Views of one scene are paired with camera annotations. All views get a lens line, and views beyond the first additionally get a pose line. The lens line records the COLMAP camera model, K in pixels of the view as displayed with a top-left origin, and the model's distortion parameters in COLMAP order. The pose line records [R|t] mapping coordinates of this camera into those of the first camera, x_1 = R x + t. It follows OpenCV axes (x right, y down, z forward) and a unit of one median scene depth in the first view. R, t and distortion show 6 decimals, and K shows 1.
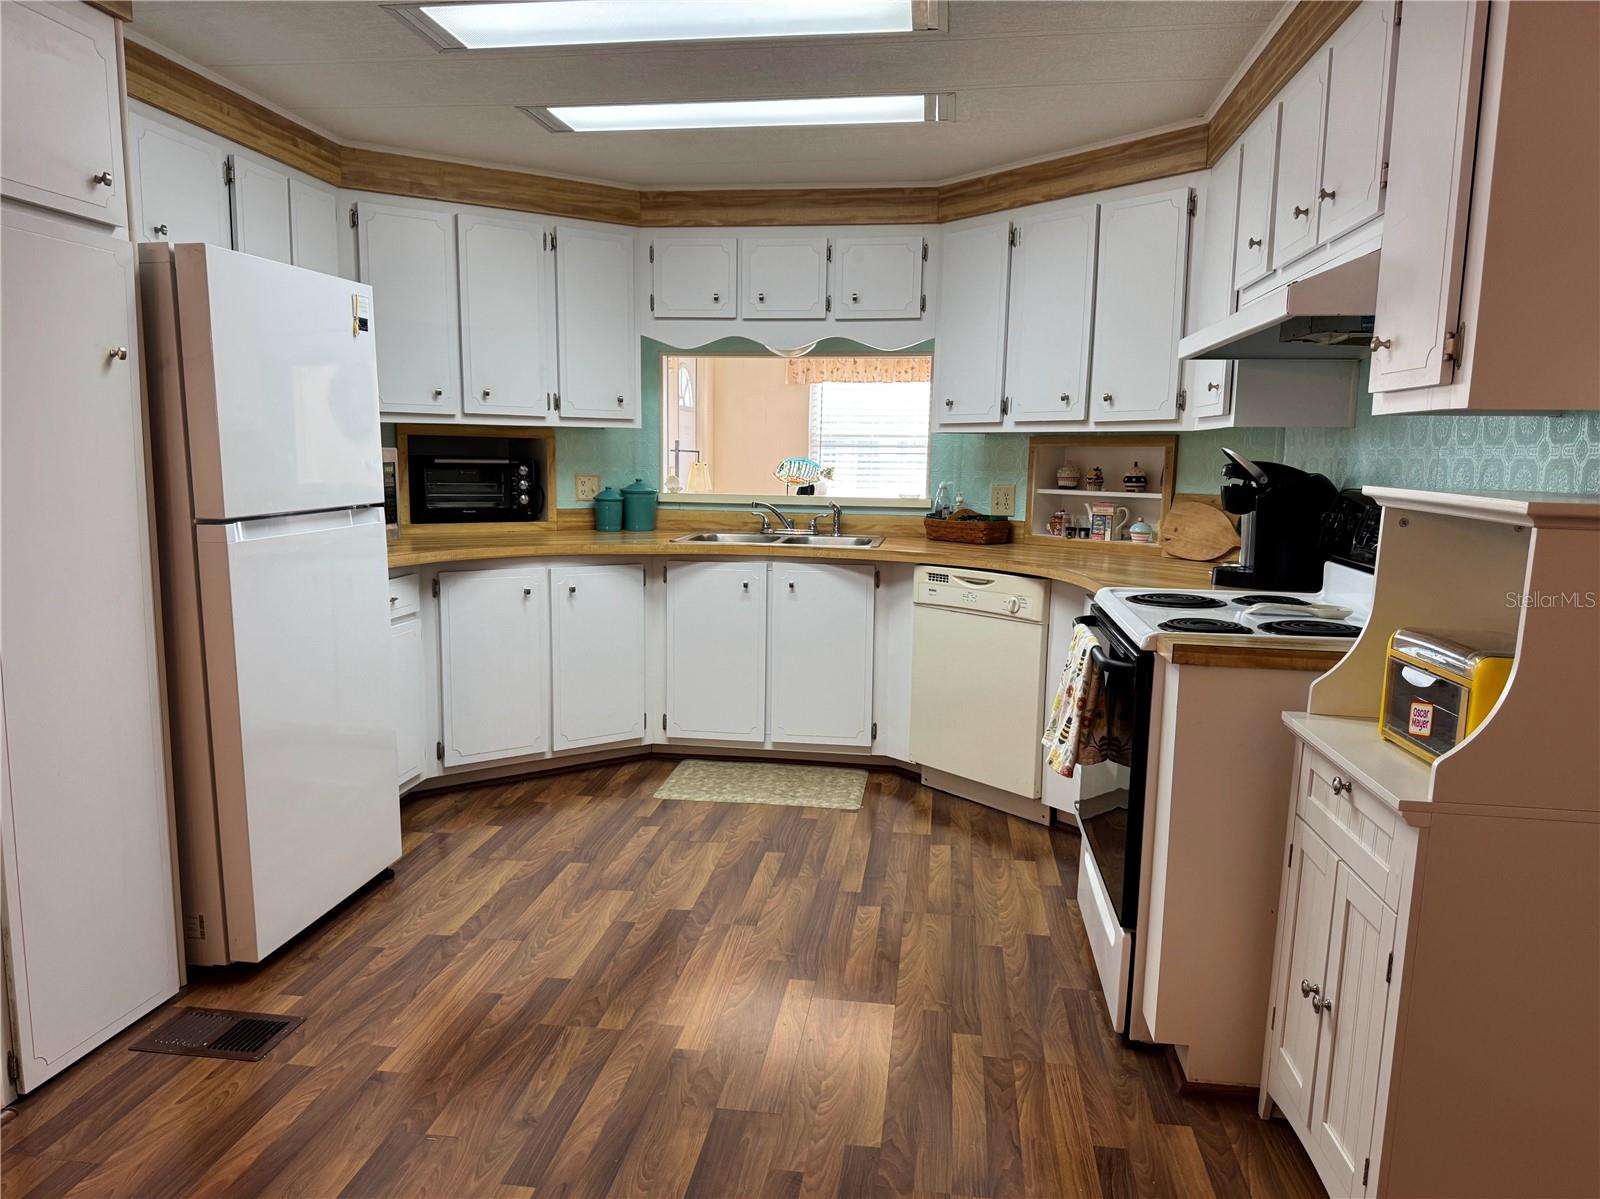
lens RADIAL K [[1141.6, 0, 800.0], [0, 1141.6, 599.5], [0, 0, 1]] dist [0.076798, -0.093091]
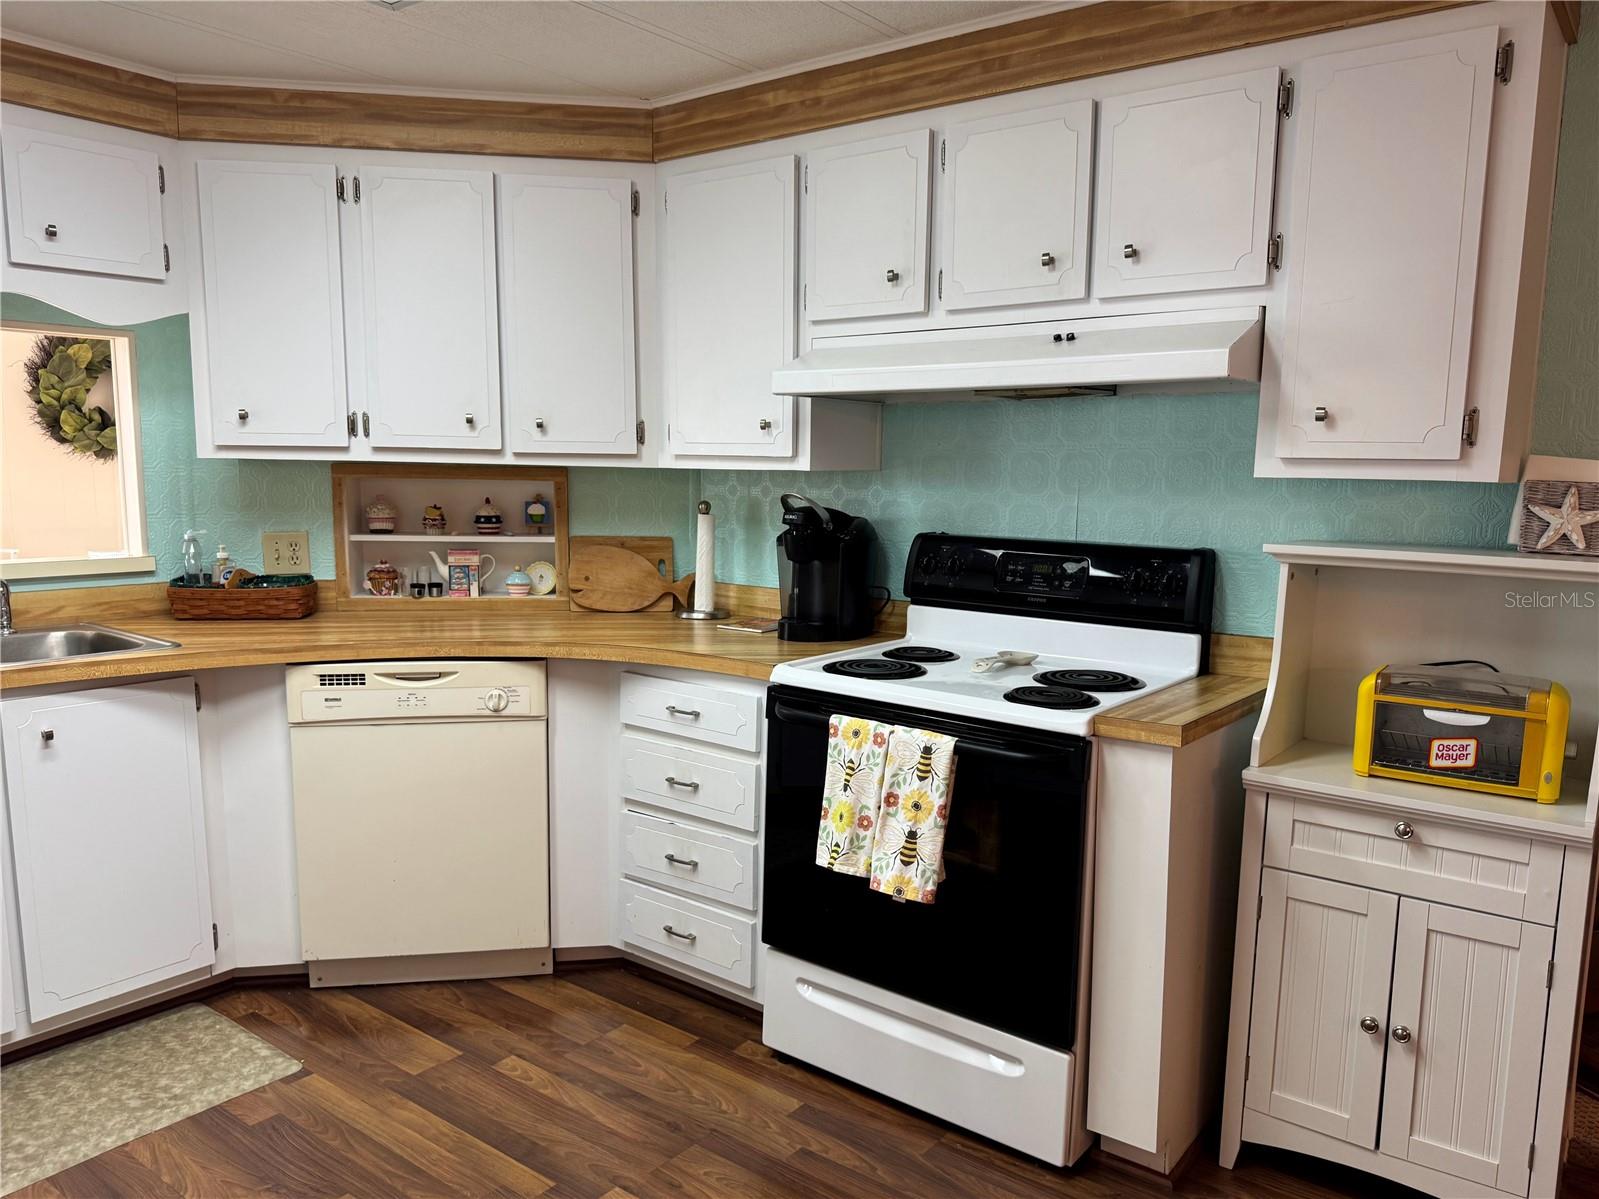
lens RADIAL K [[1145.4, 0, 803.4], [0, 1145.4, 597.7], [0, 0, 1]] dist [0.066606, -0.093345]
pose [[0.487711, -0.106664, 0.866464, -0.317012], [0.103500, 0.992573, 0.063931, -0.078982], [-0.866848, 0.058499, 0.495129, 0.407400]]
